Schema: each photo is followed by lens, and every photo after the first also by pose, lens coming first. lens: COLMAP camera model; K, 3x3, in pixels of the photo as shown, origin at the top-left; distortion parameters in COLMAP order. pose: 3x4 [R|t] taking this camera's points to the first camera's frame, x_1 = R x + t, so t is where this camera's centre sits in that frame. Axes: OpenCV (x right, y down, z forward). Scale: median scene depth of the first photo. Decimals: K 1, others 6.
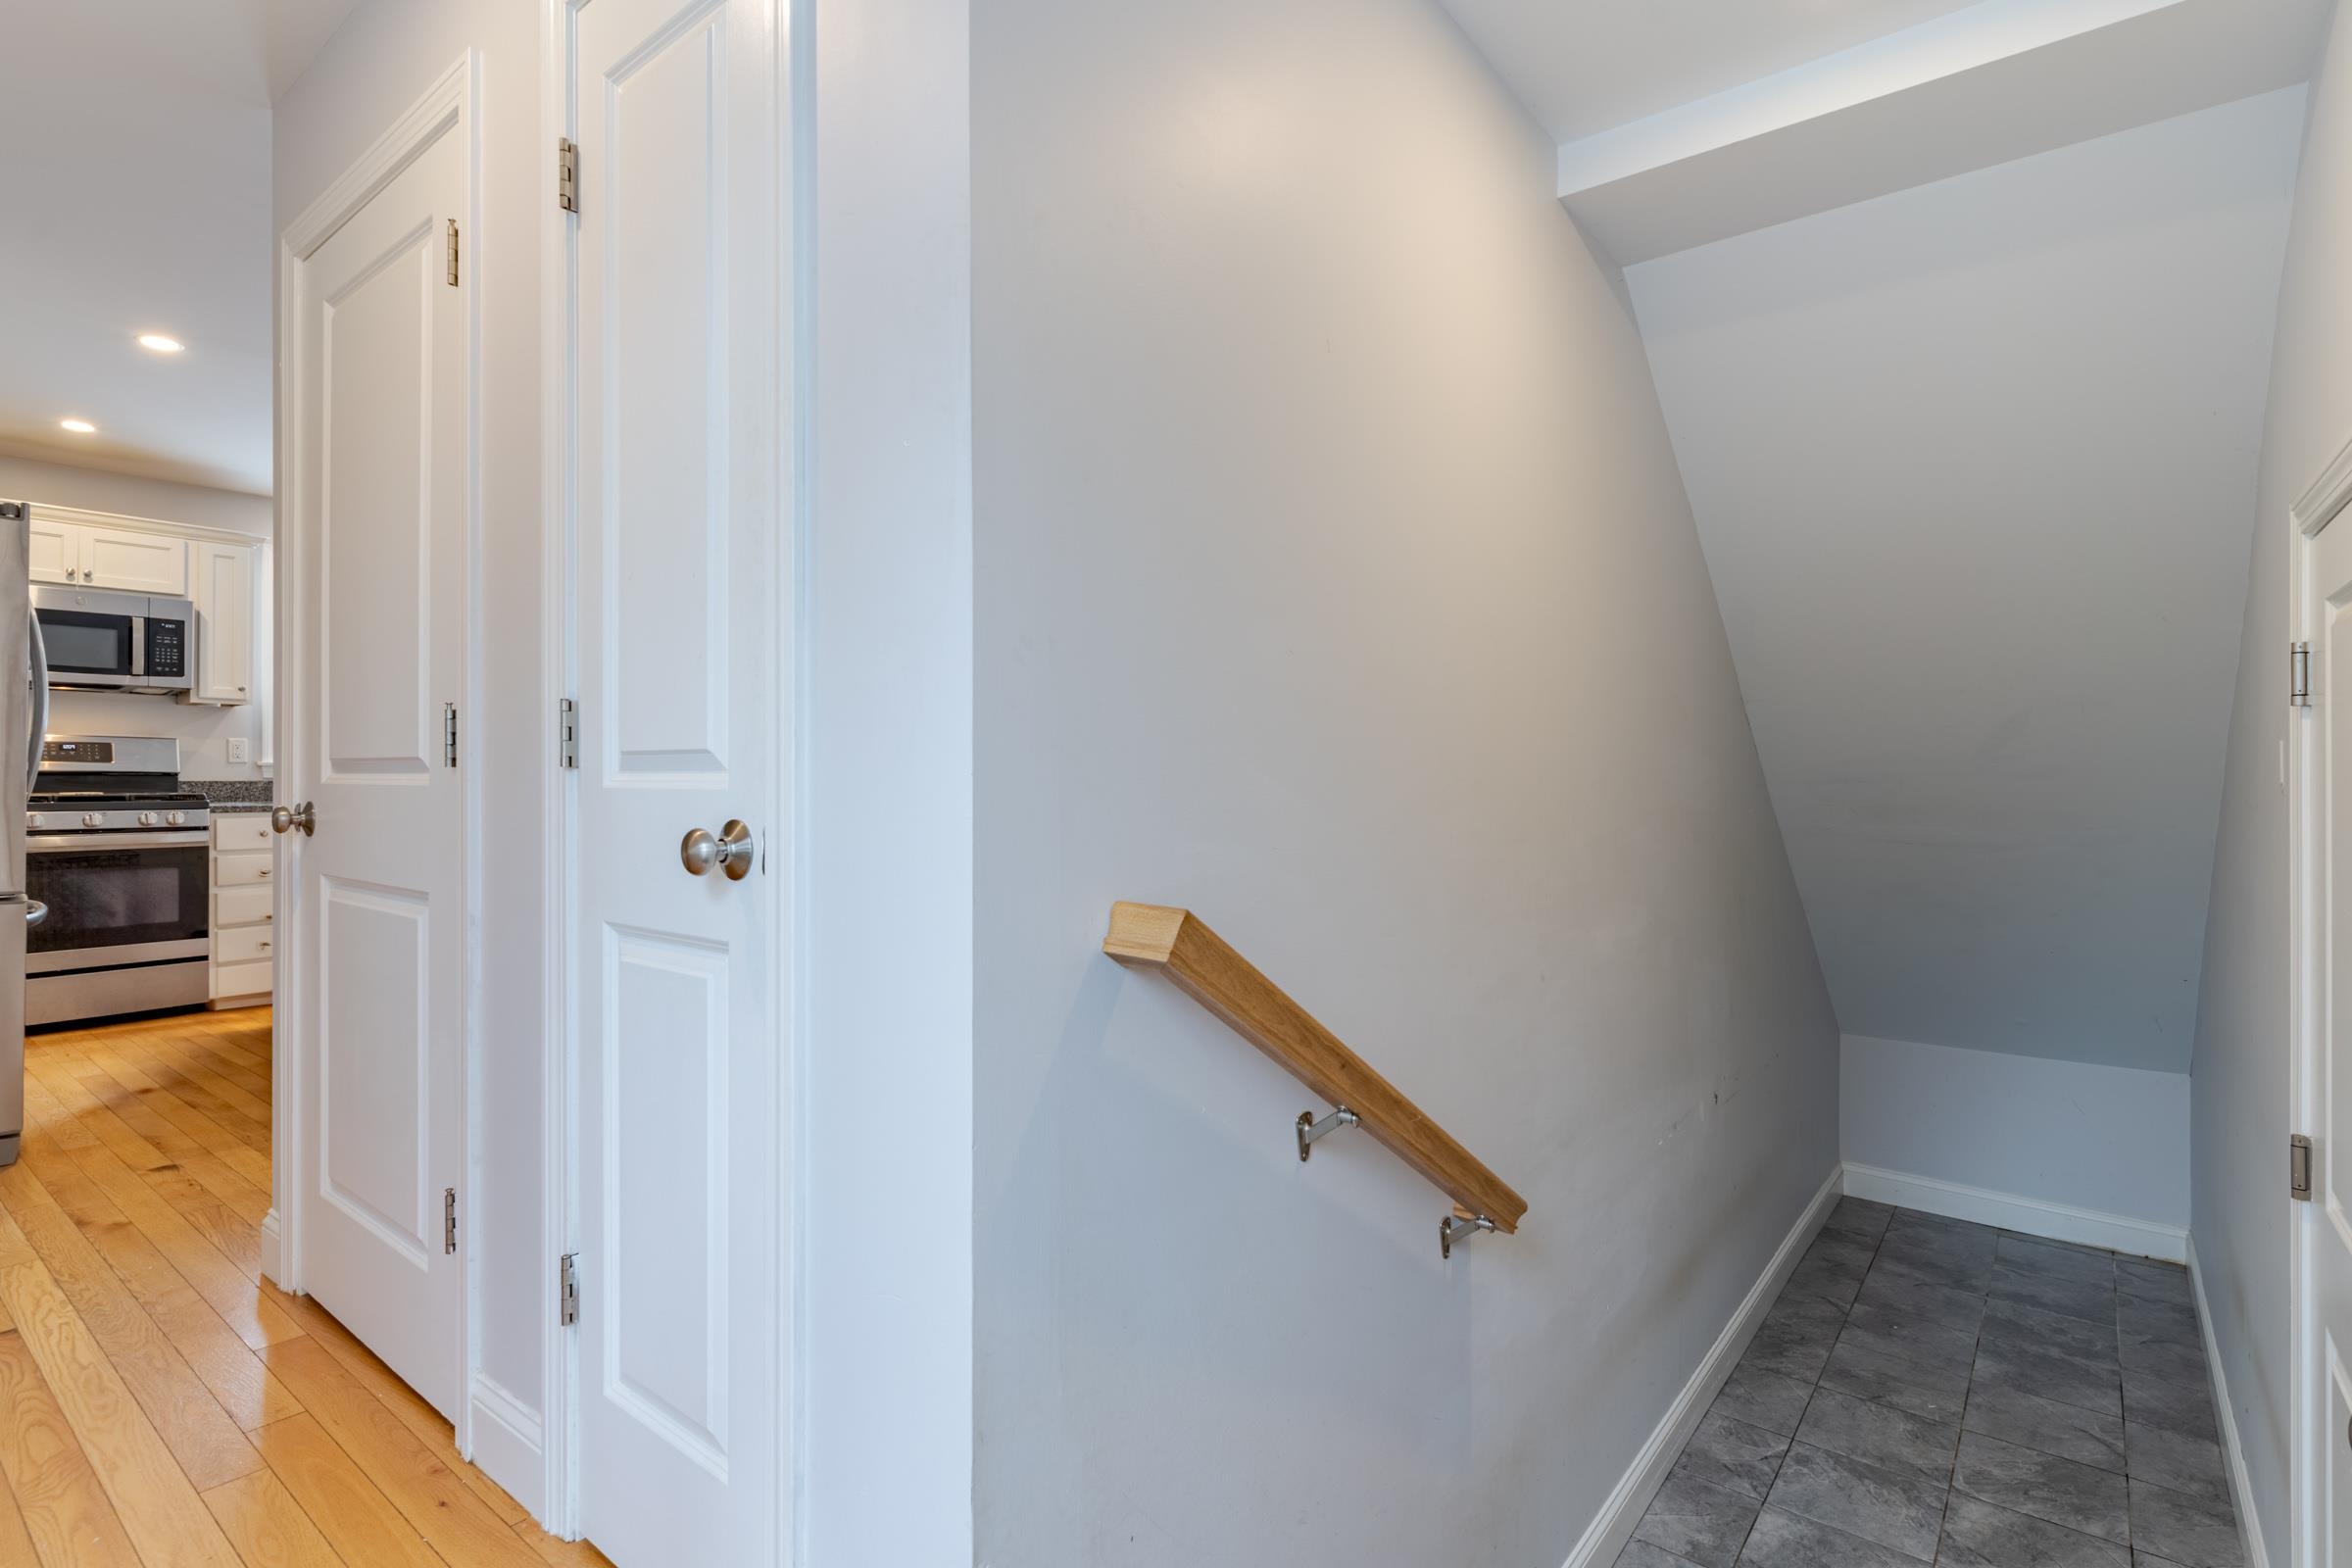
lens RADIAL K [[1123.0, 0, 1176.1], [0, 1123.0, 773.0], [0, 0, 1]] dist [0.002608, -0.000597]
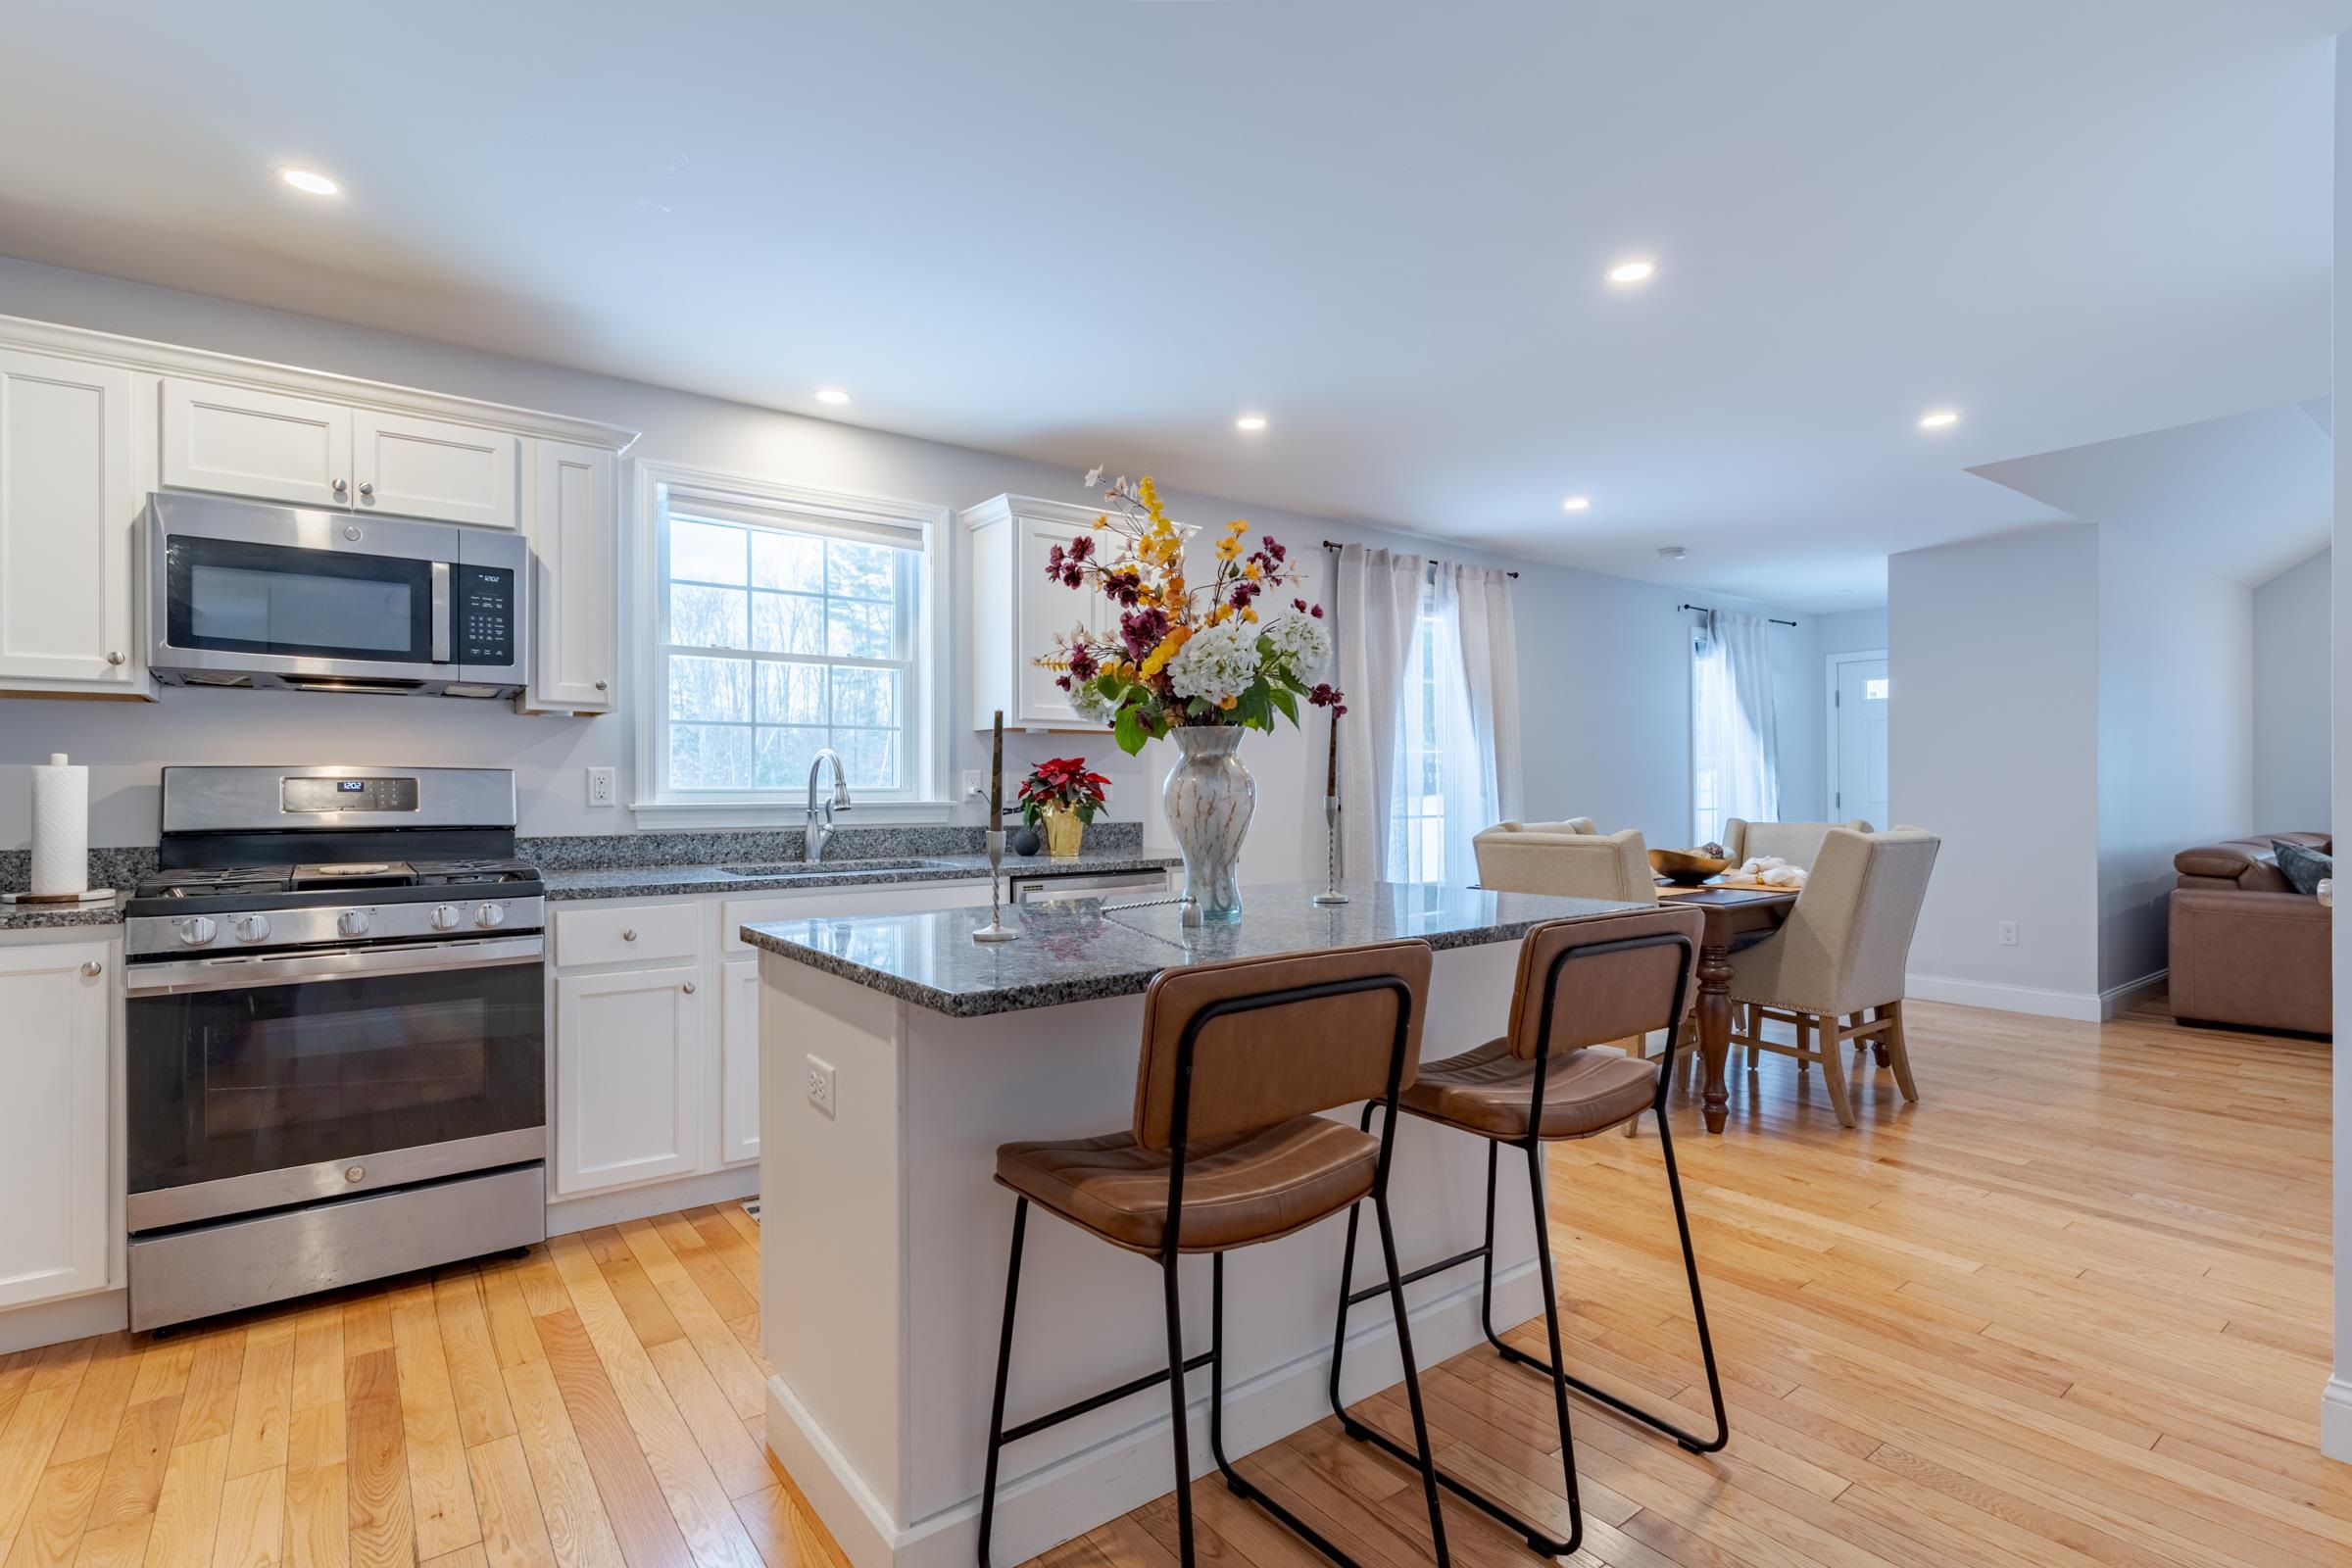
lens RADIAL K [[1123.0, 0, 1168.4], [0, 1123.0, 785.6], [0, 0, 1]] dist [0.002608, -0.000597]
pose [[0.961927, -0.007553, -0.273201, -0.395217], [0.008322, 0.999964, 0.001657, -0.020770], [0.273178, -0.003867, 0.961956, 0.531586]]
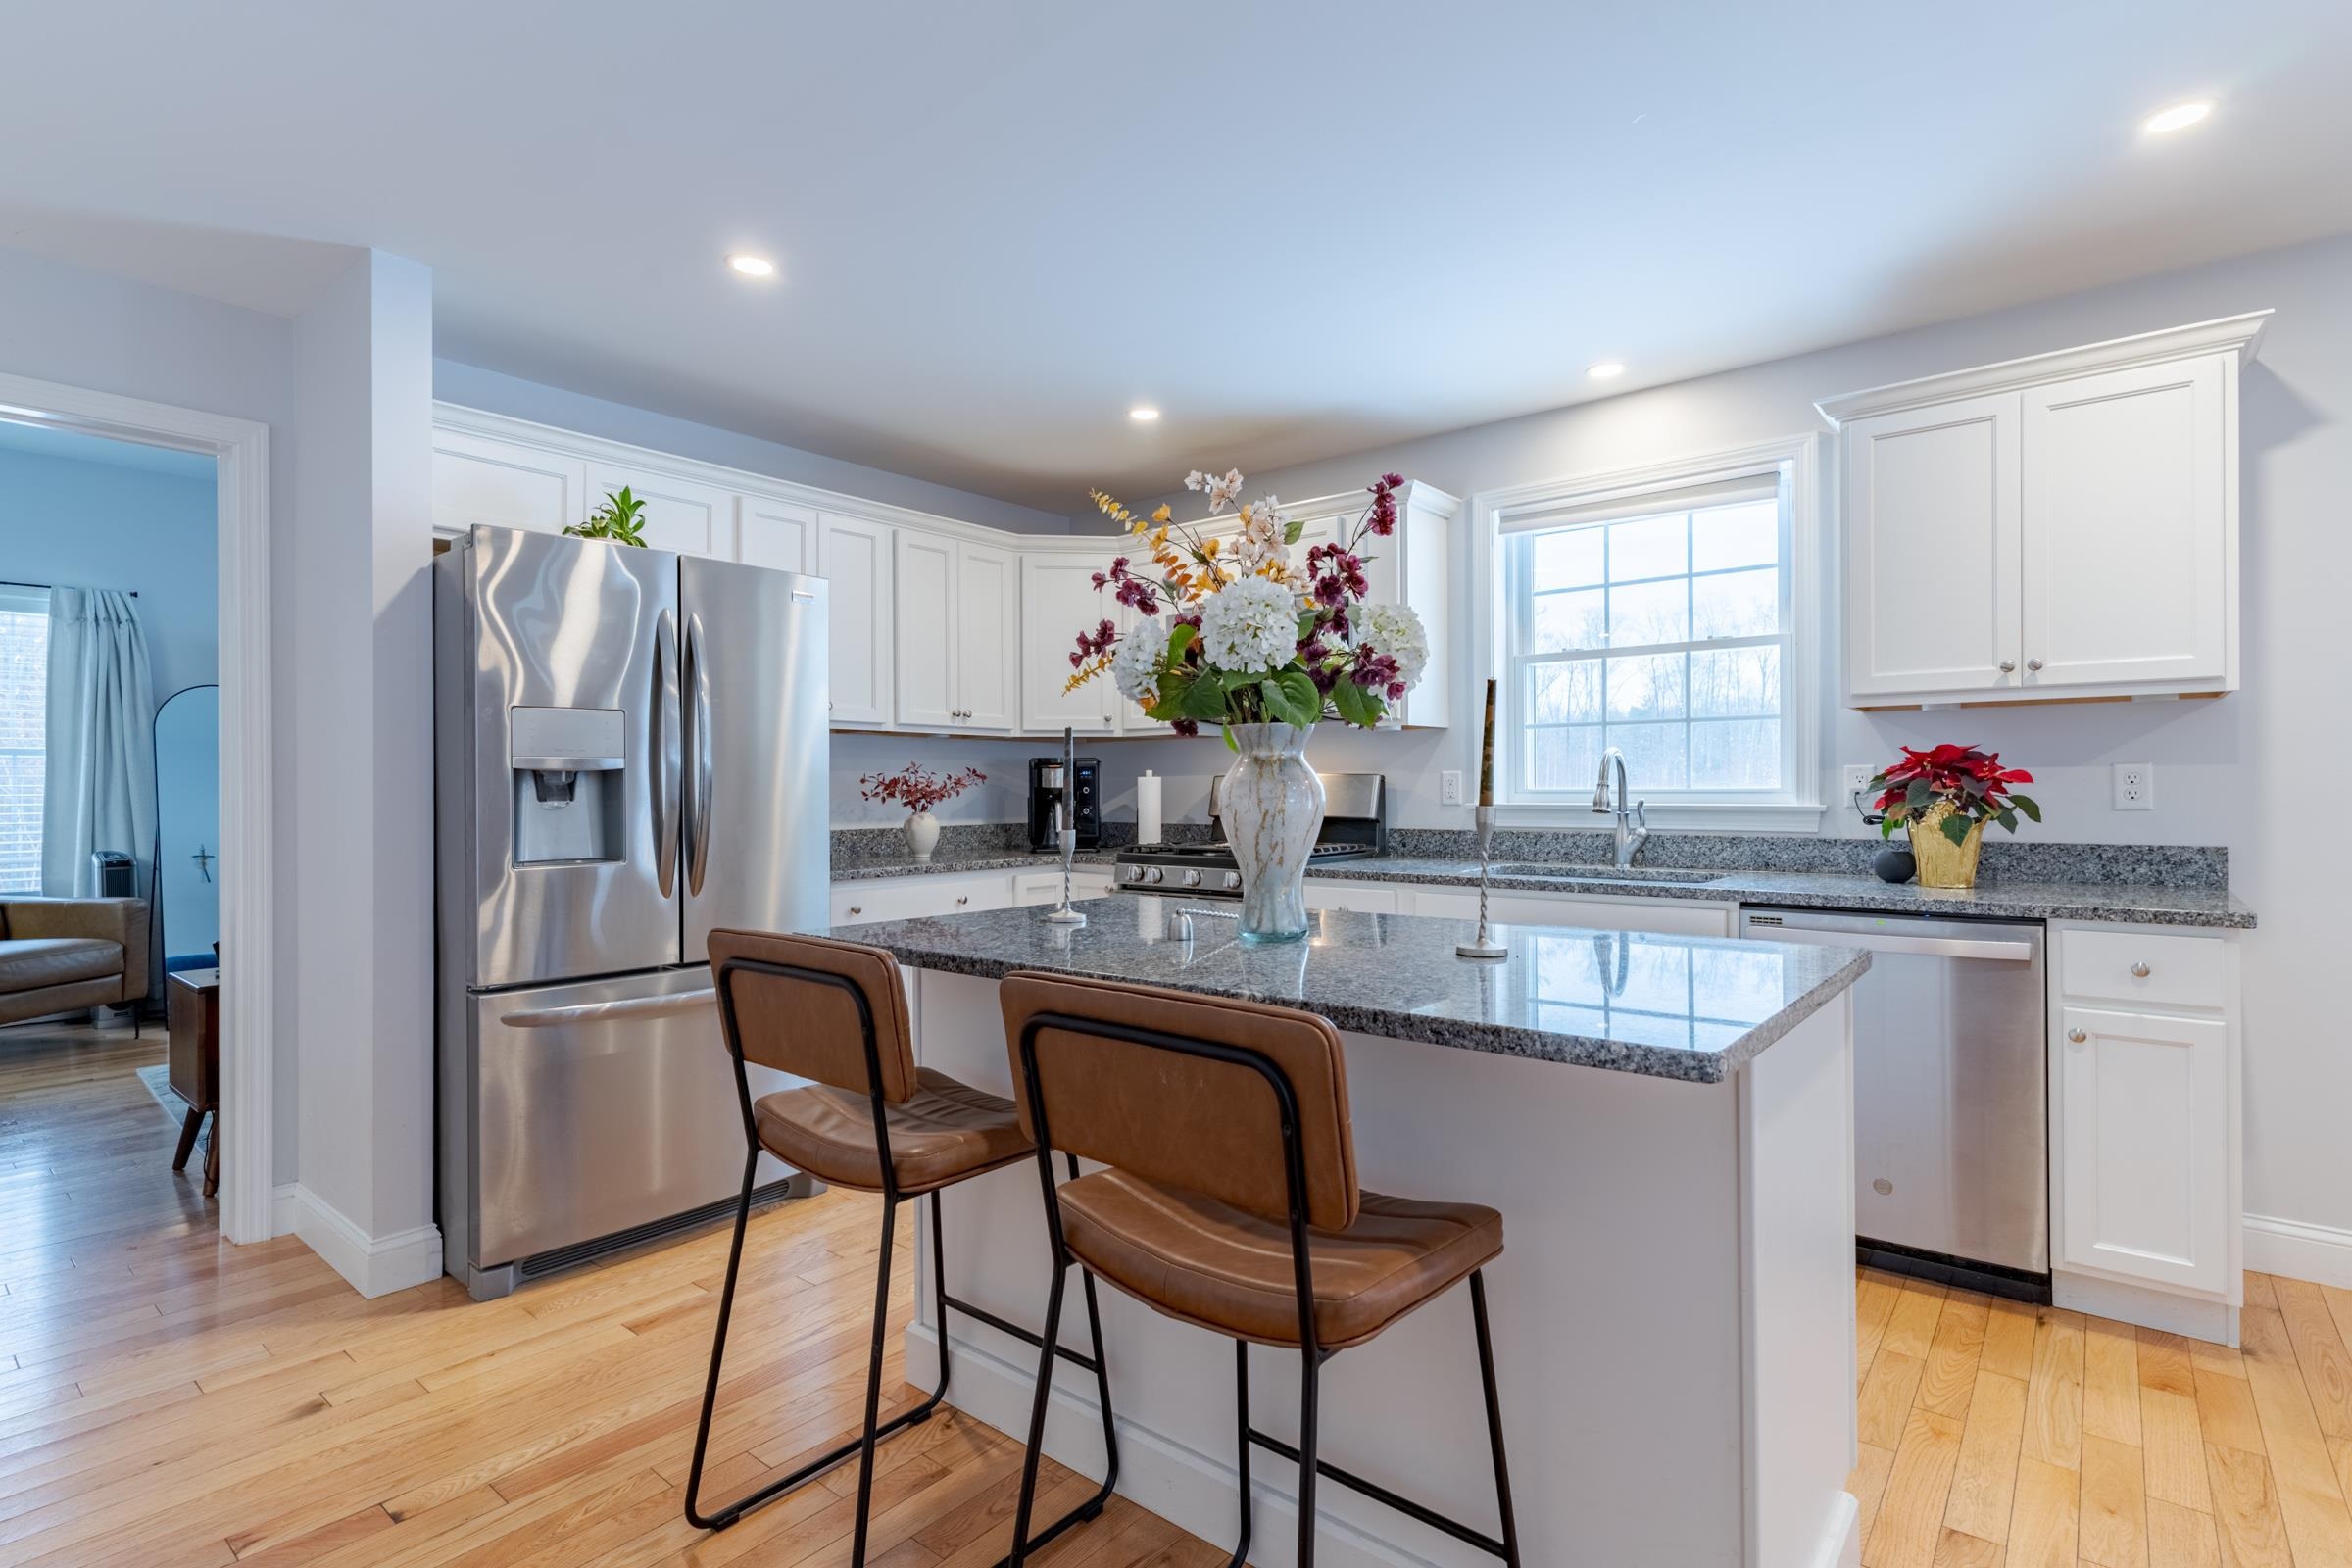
lens RADIAL K [[1123.0, 0, 1176.9], [0, 1123.0, 790.2], [0, 0, 1]] dist [0.002608, -0.000597]
pose [[-0.042807, -0.003378, -0.999078, -0.114616], [0.008645, 0.999956, -0.003752, -0.018802], [0.999046, -0.008798, -0.042776, 0.934366]]
